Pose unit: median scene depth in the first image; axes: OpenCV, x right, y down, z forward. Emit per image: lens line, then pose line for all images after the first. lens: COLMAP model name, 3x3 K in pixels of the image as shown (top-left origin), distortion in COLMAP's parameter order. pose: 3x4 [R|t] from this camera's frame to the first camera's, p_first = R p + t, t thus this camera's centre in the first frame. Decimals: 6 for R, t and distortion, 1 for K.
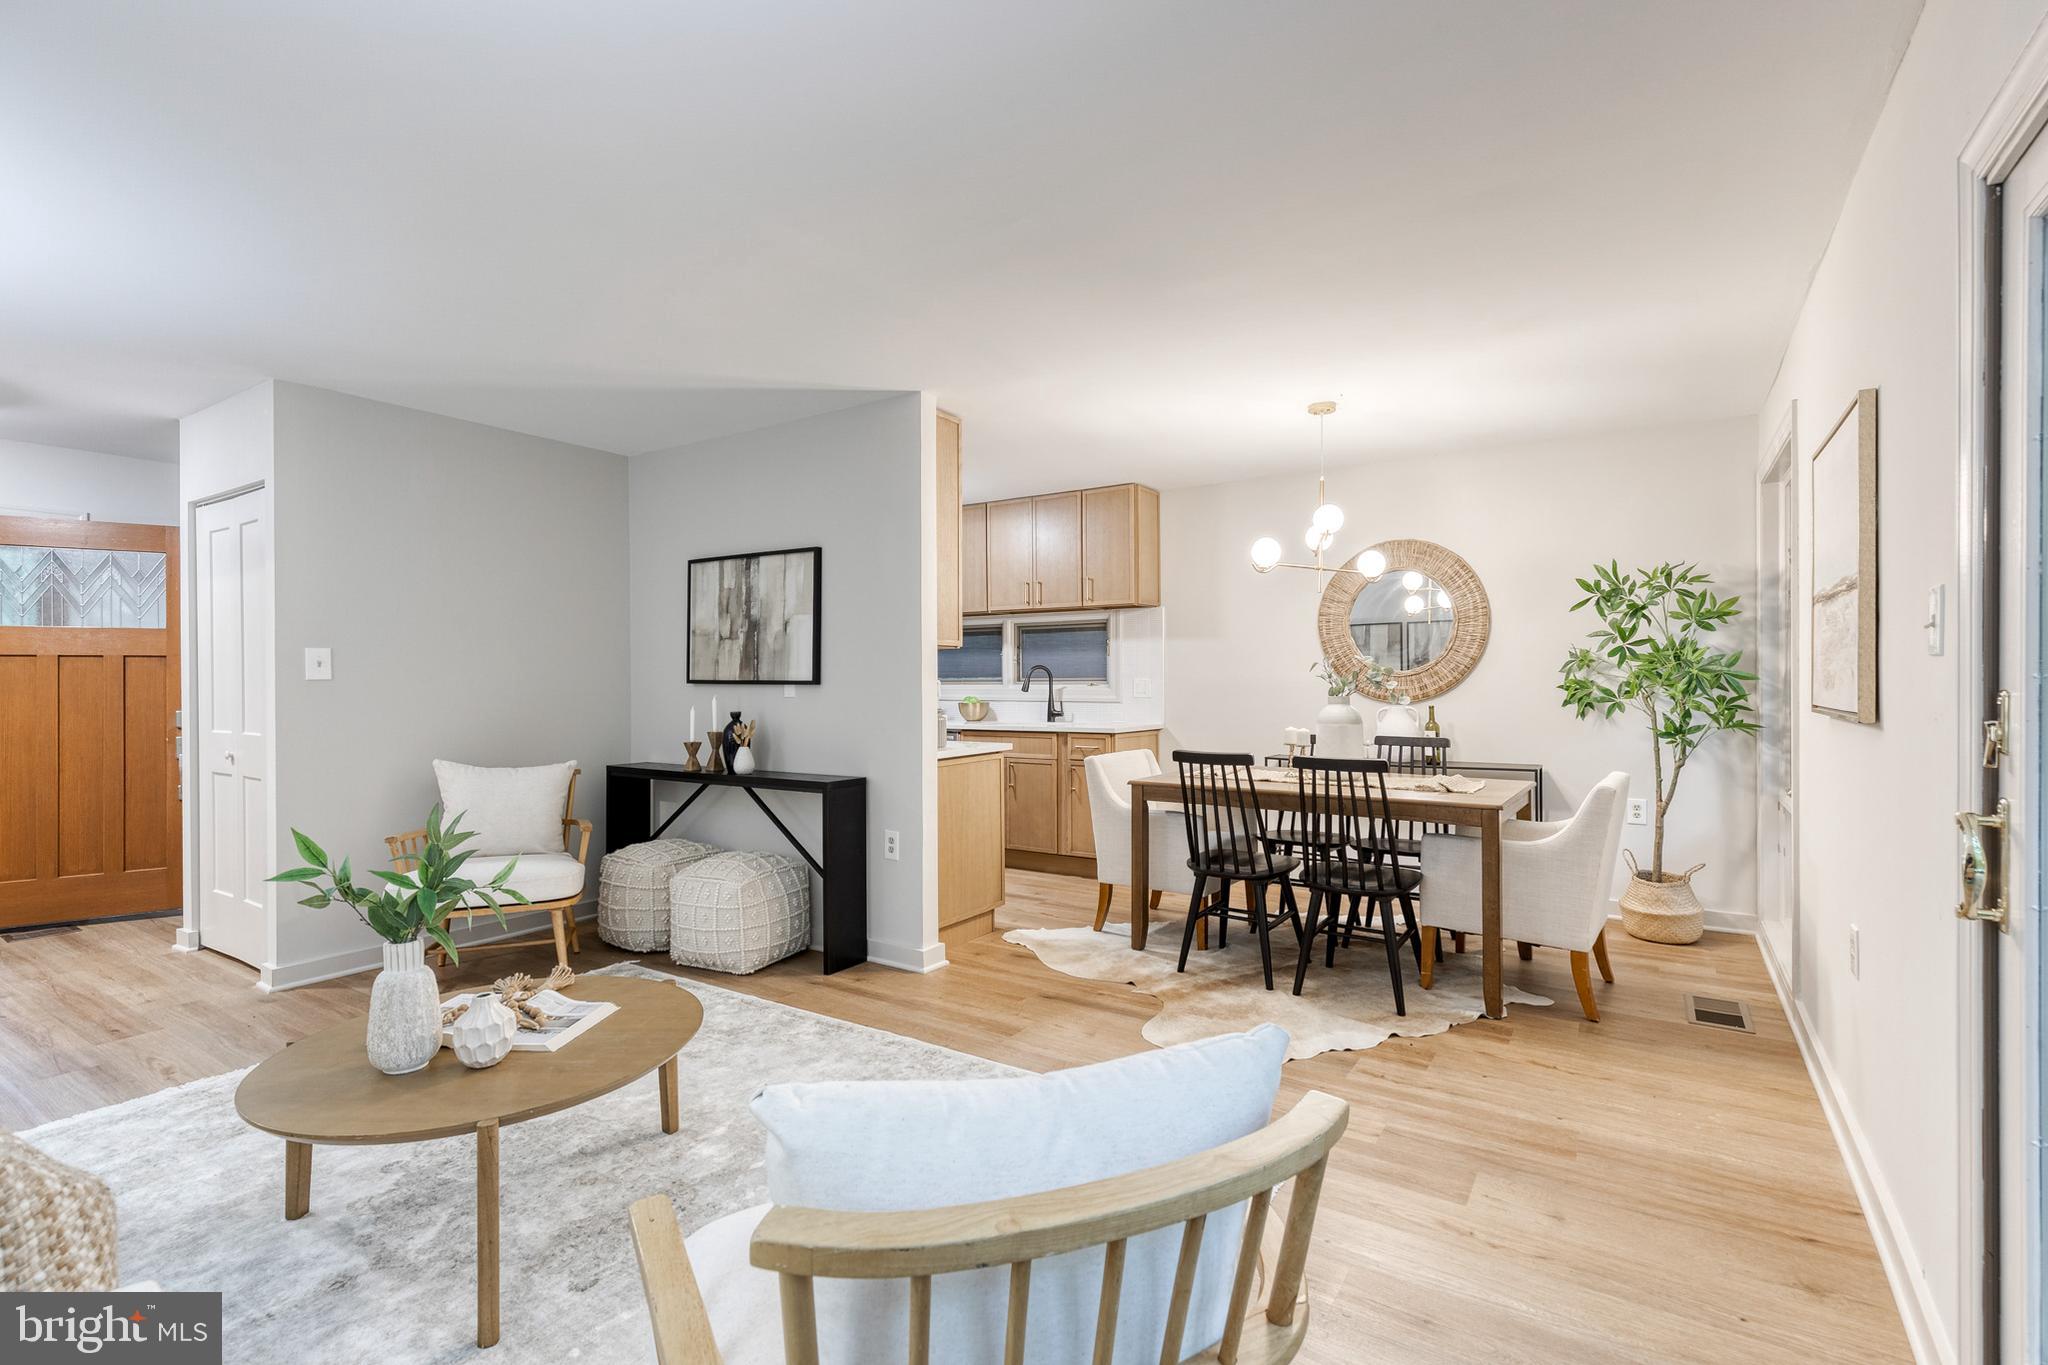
lens RADIAL K [[920.8, 0, 1042.9], [0, 920.8, 673.8], [0, 0, 1]] dist [0.008731, -0.001707]
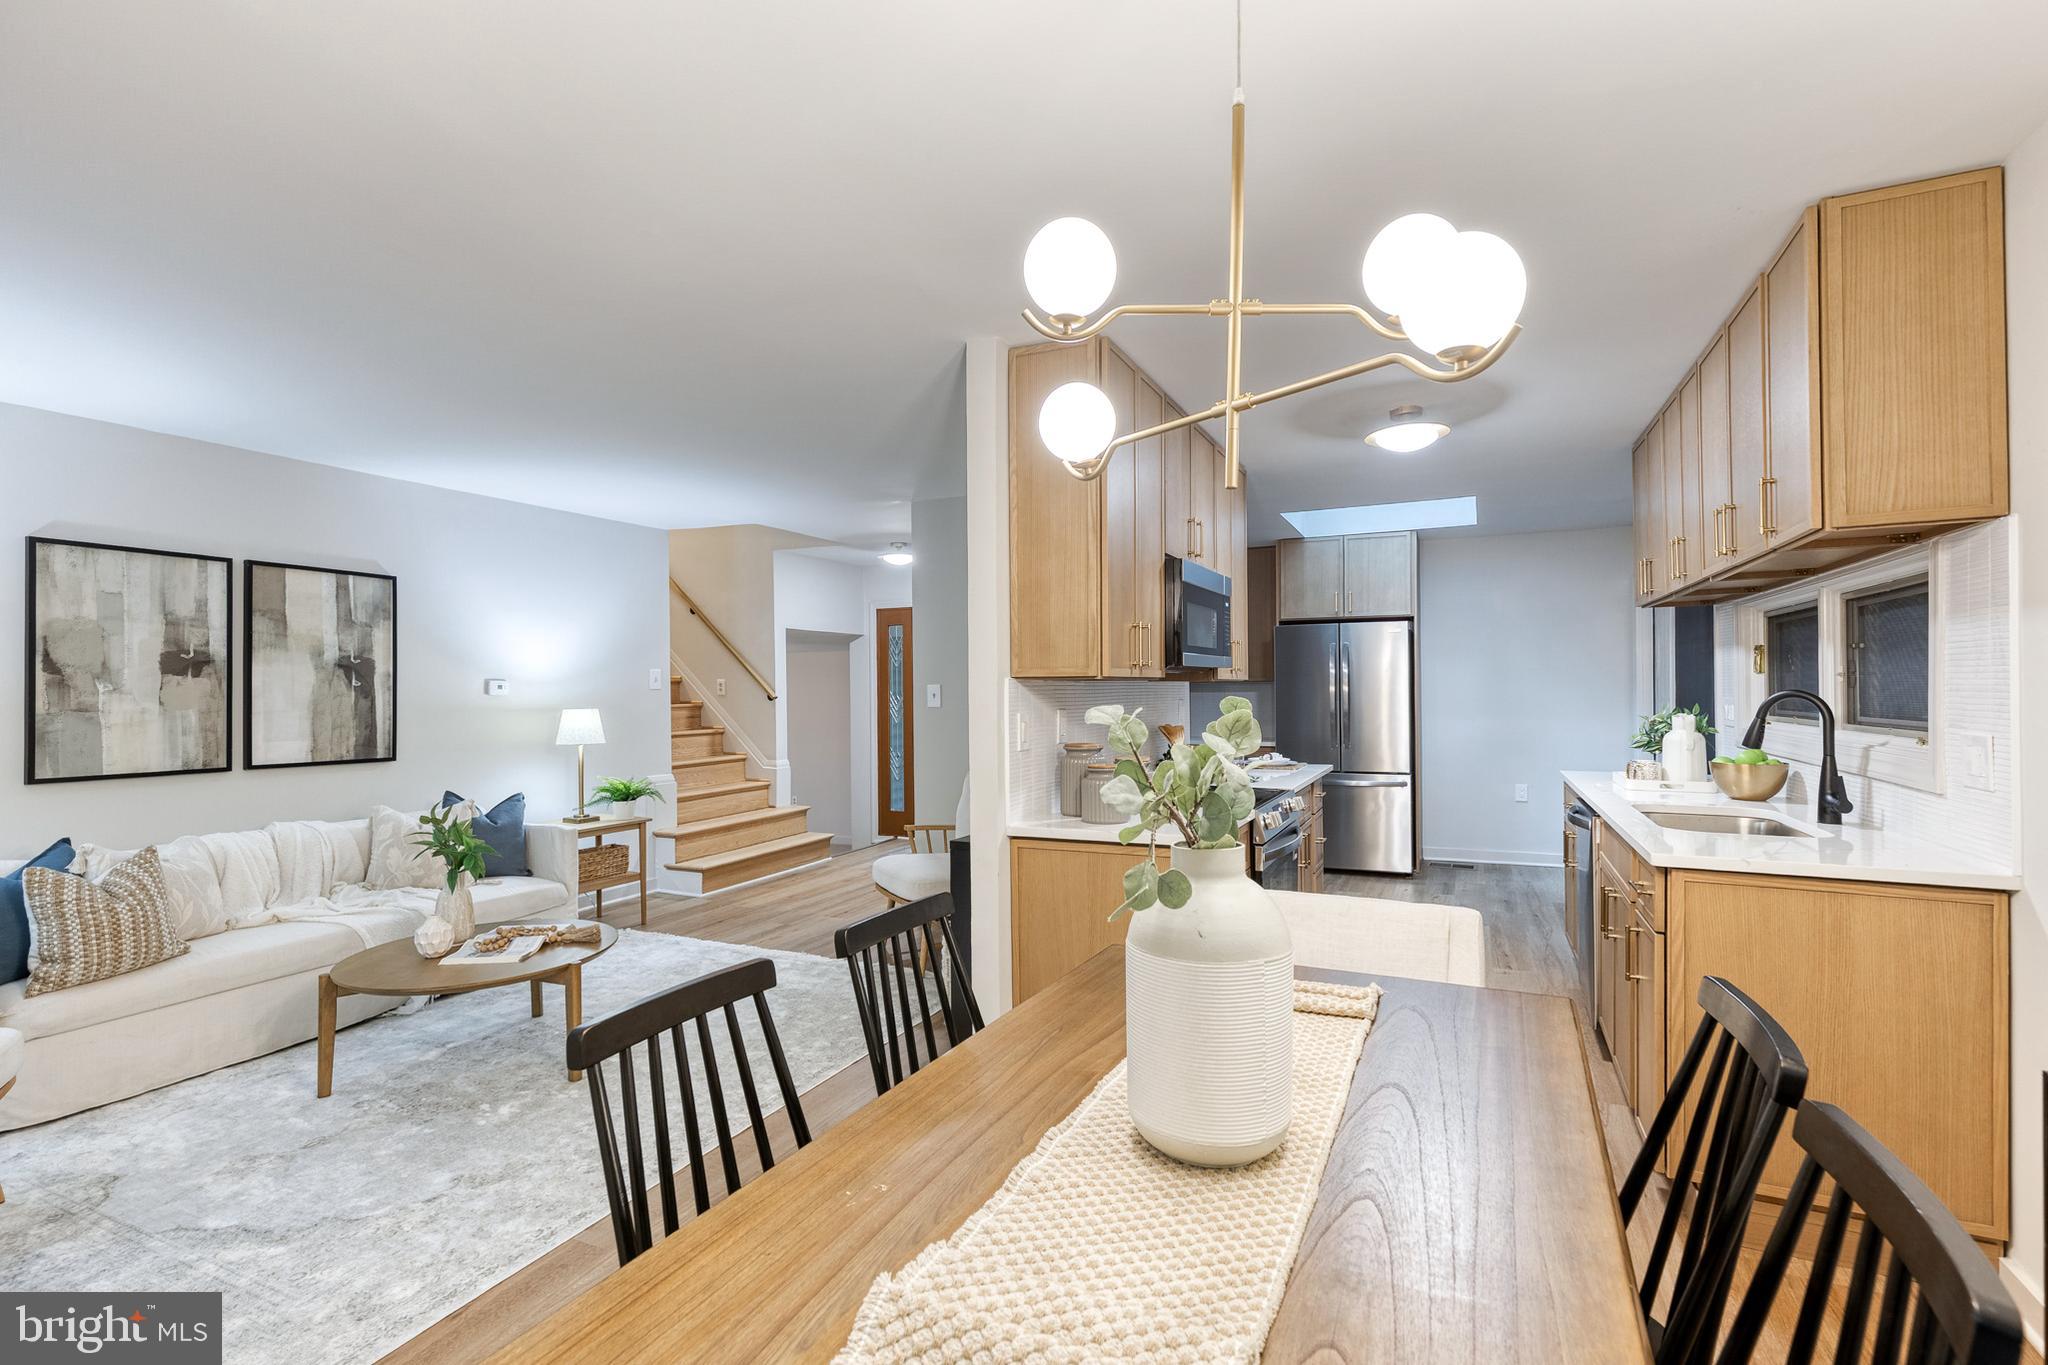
lens RADIAL K [[920.8, 0, 1061.5], [0, 920.8, 685.1], [0, 0, 1]] dist [0.008731, -0.001707]
pose [[0.155479, 0.001406, -0.987838, 0.575616], [0.013823, 0.999898, 0.003599, -0.027341], [0.987743, -0.014215, 0.155443, 0.877911]]
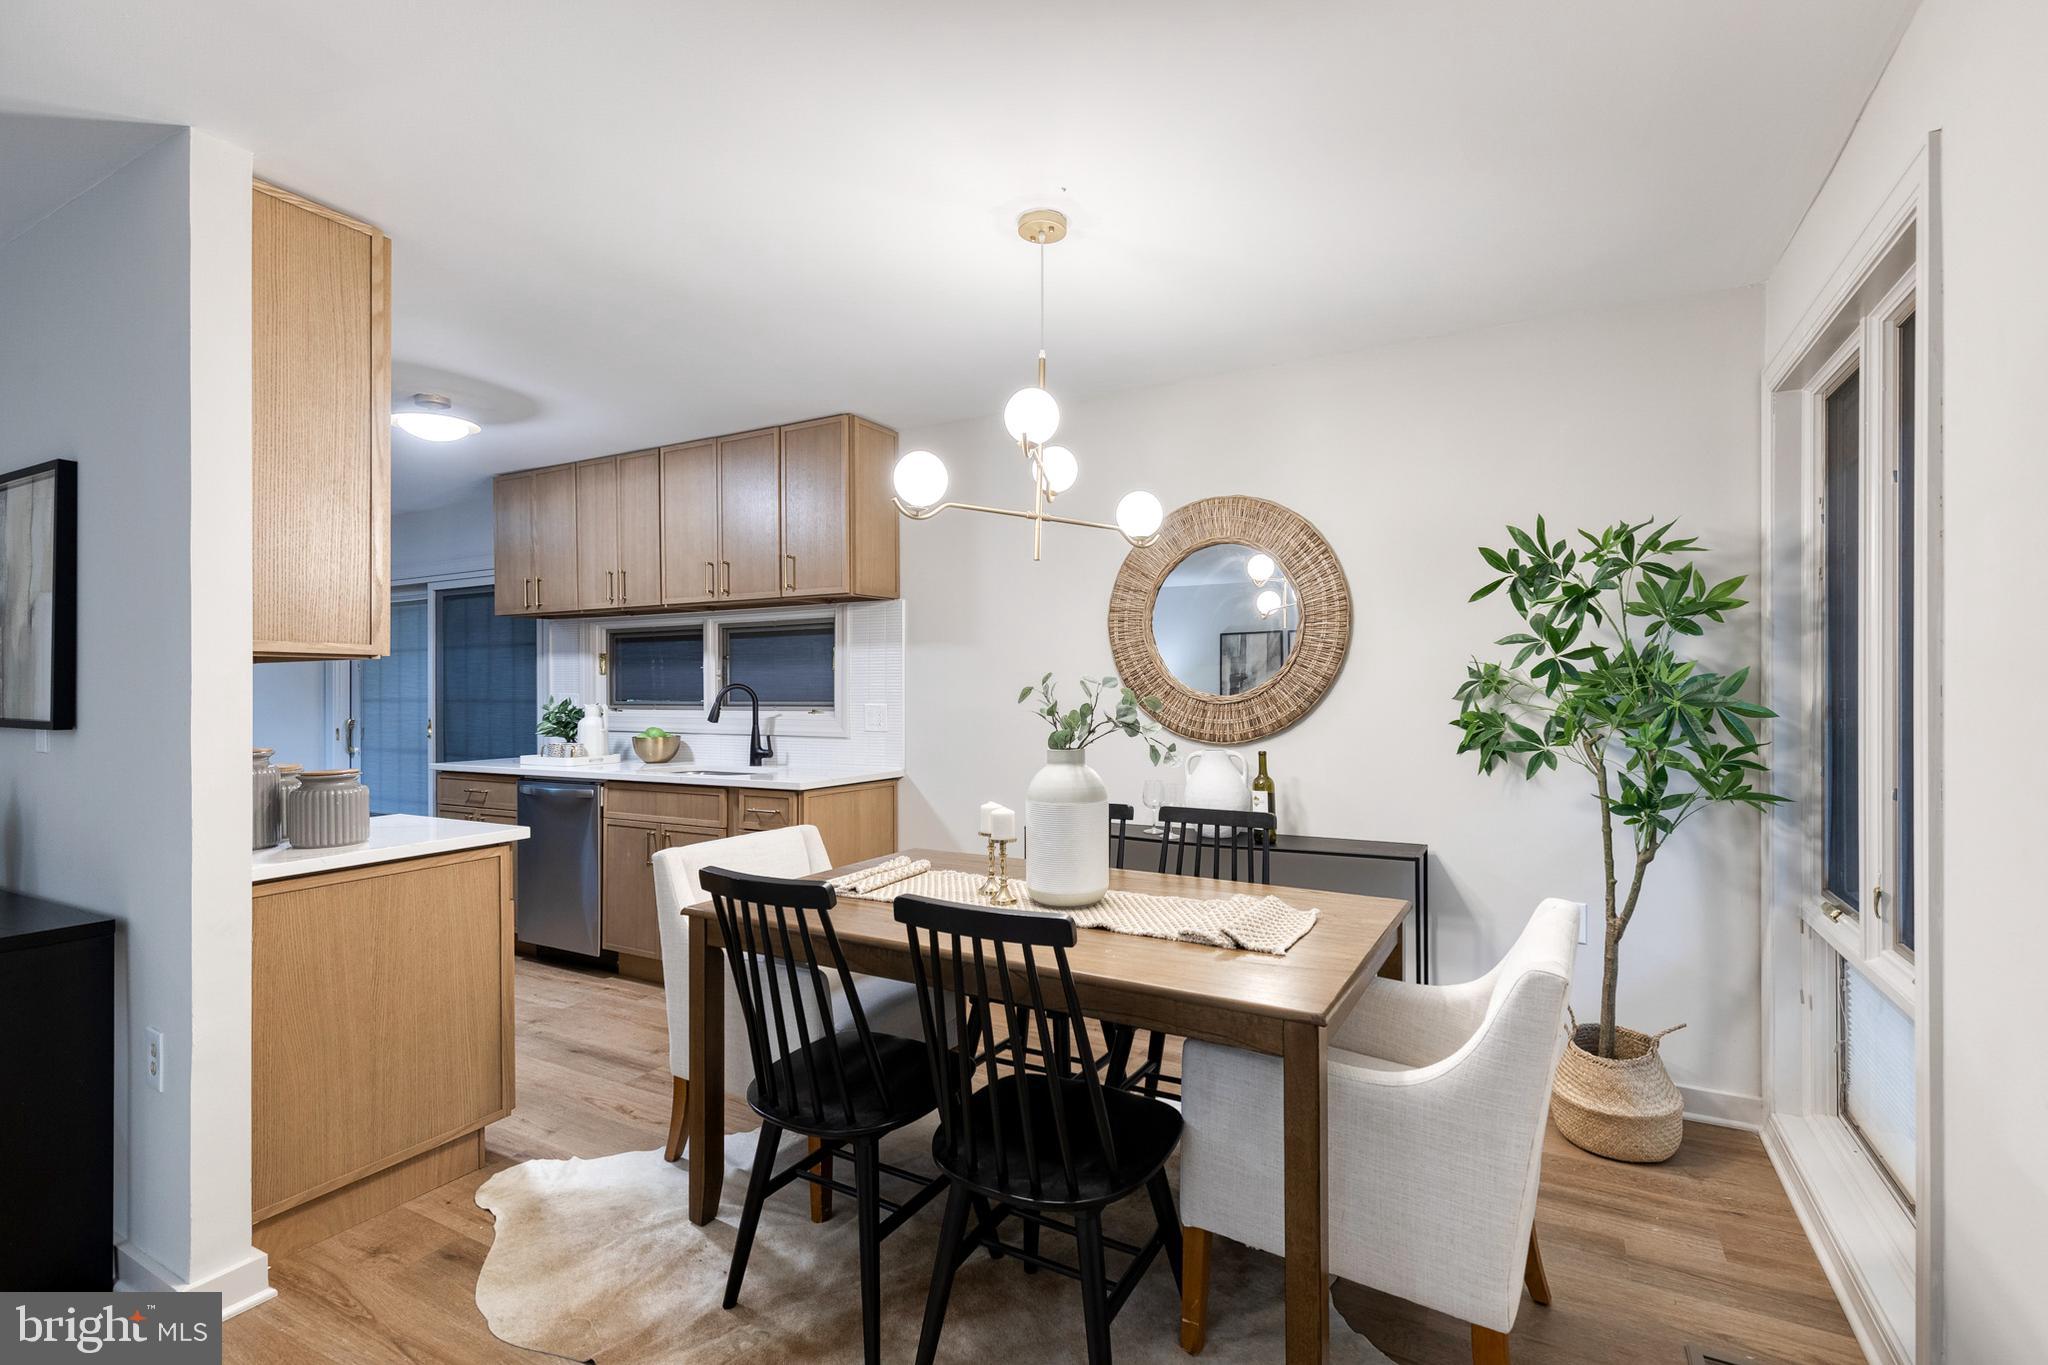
lens RADIAL K [[920.8, 0, 1042.6], [0, 920.8, 684.9], [0, 0, 1]] dist [0.008731, -0.001707]
pose [[0.996400, 0.000699, 0.084772, 0.250531], [-0.000755, 1.000000, 0.000629, -0.013761], [-0.084771, -0.000691, 0.996400, 0.438272]]
